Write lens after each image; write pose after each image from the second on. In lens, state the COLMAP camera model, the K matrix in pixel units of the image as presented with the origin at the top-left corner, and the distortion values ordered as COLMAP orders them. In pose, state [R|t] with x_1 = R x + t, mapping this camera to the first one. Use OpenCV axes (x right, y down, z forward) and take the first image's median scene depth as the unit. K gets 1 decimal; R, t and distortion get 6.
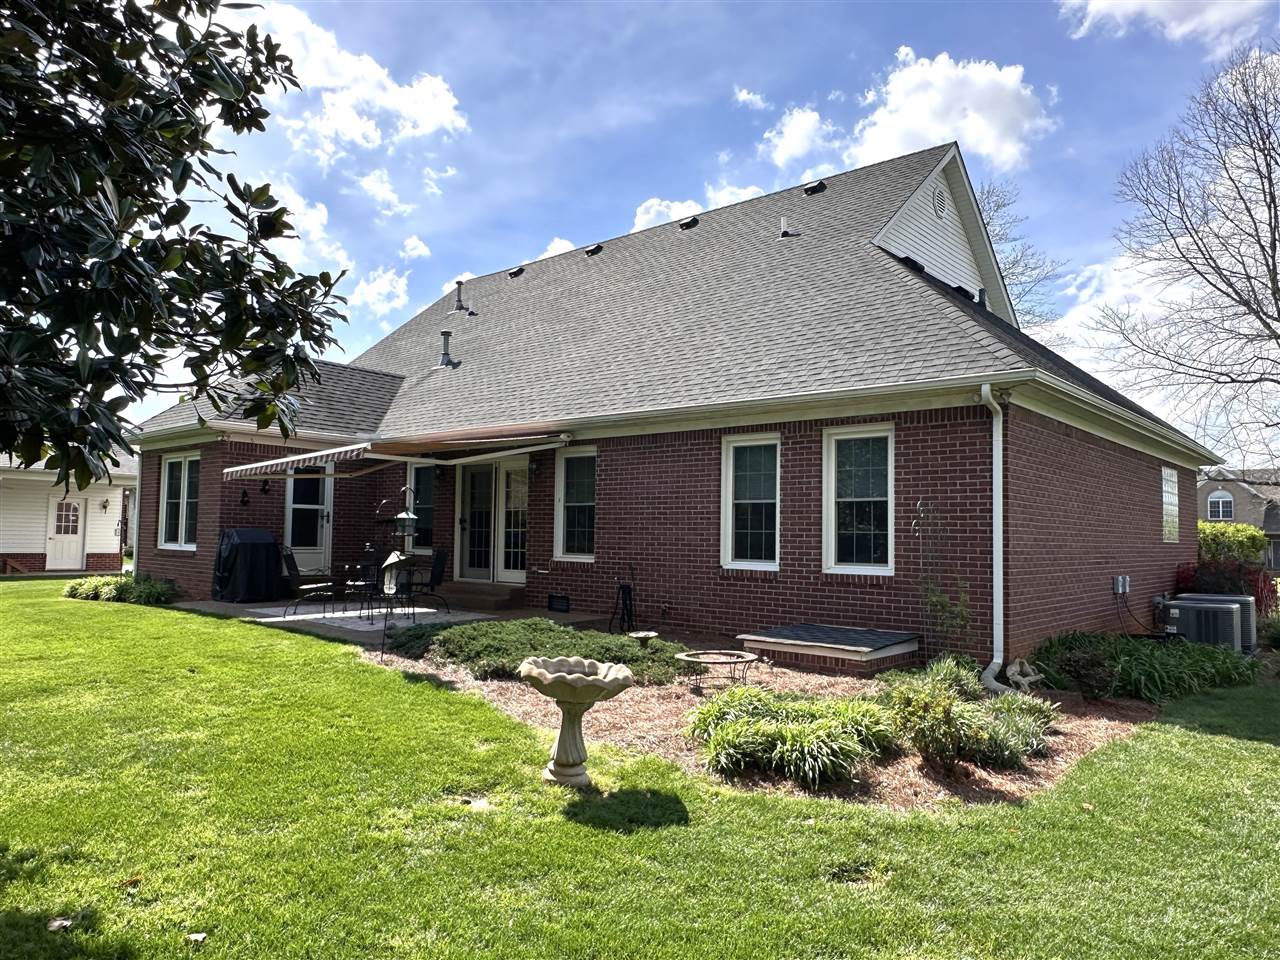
lens RADIAL K [[887.2, 0, 640.0], [0, 887.2, 480.0], [0, 0, 1]] dist [-0.002125, 0.001129]
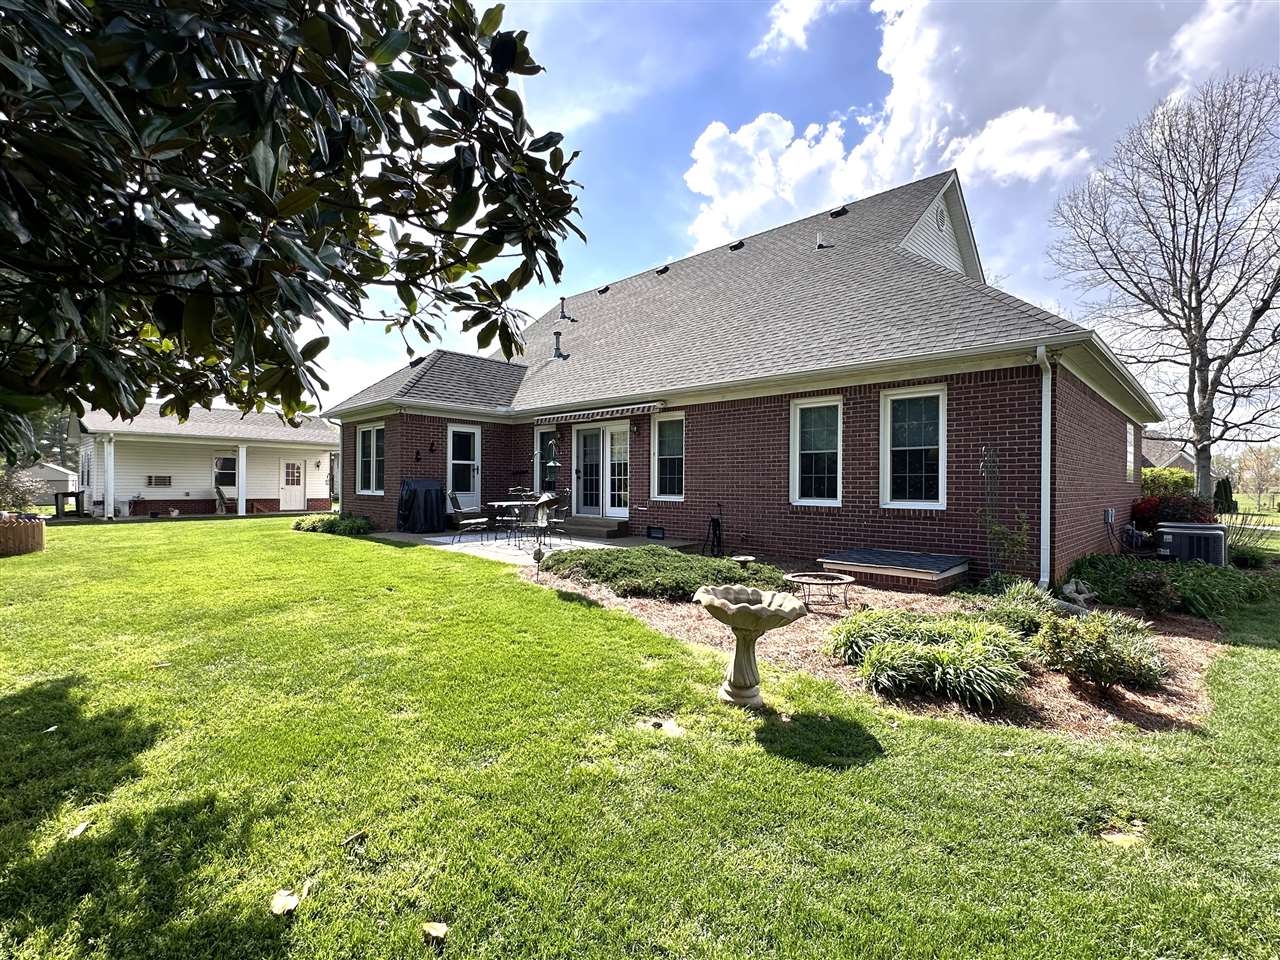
lens RADIAL K [[609.7, 0, 640.0], [0, 609.7, 480.0], [0, 0, 1]] dist [-0.002590, -0.000114]
pose [[0.998294, -0.010009, -0.057517, -0.095821], [0.013194, 0.998384, 0.055276, 0.017269], [0.056871, -0.055941, 0.996813, 0.161375]]
